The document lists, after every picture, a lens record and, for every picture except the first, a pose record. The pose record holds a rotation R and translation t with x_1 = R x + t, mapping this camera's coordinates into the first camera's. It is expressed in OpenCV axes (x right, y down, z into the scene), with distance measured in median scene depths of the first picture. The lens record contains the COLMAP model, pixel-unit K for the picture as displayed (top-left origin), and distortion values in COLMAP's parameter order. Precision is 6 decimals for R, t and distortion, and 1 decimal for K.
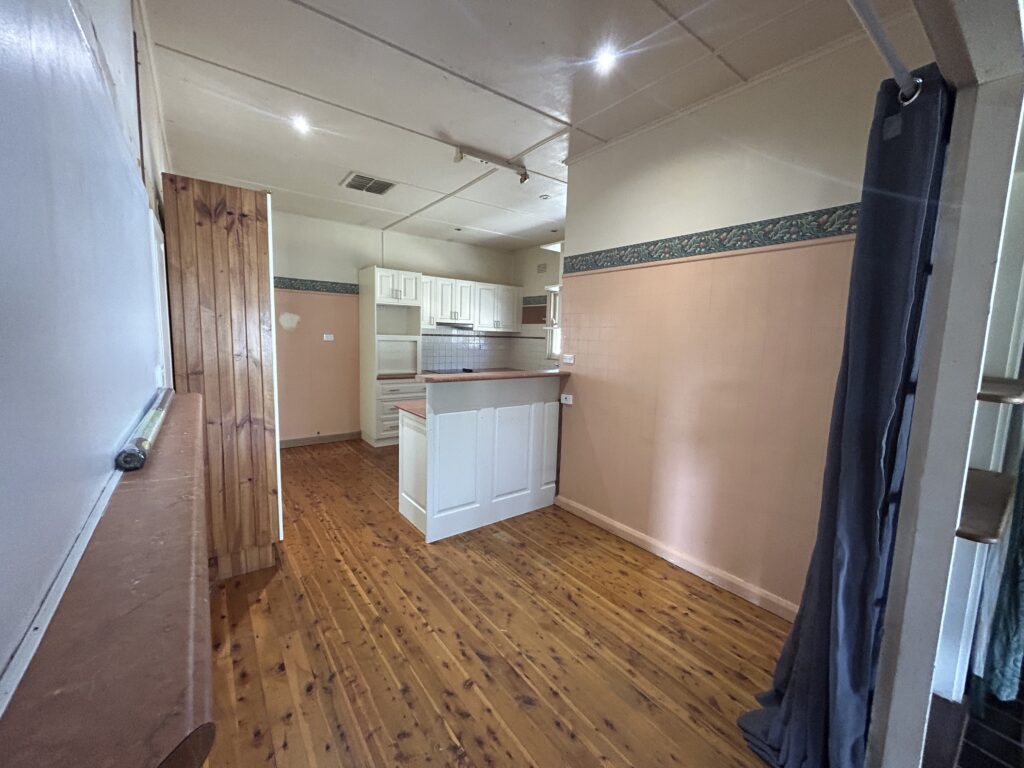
lens RADIAL K [[408.7, 0, 512.0], [0, 408.7, 384.0], [0, 0, 1]] dist [0.056239, -0.000004]
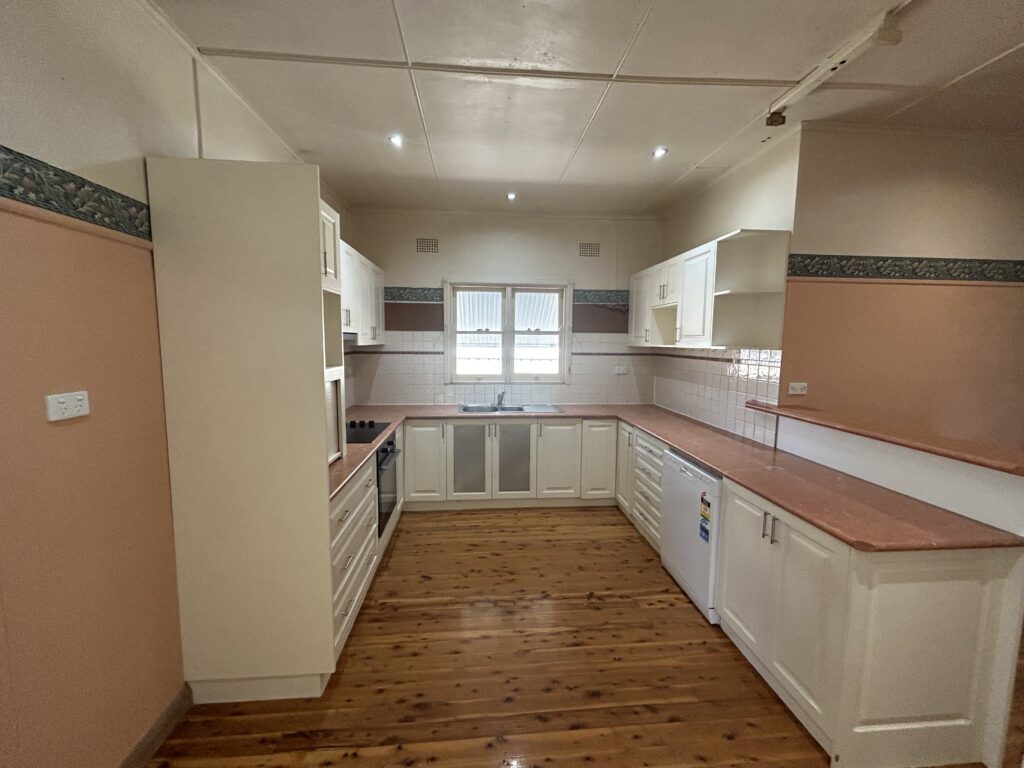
lens RADIAL K [[408.7, 0, 512.0], [0, 408.7, 384.0], [0, 0, 1]] dist [0.056239, -0.000004]
pose [[0.531910, -0.092109, 0.841776, -0.890127], [0.092957, 0.994410, 0.050071, -0.176061], [-0.841683, 0.051616, 0.537499, 1.136883]]
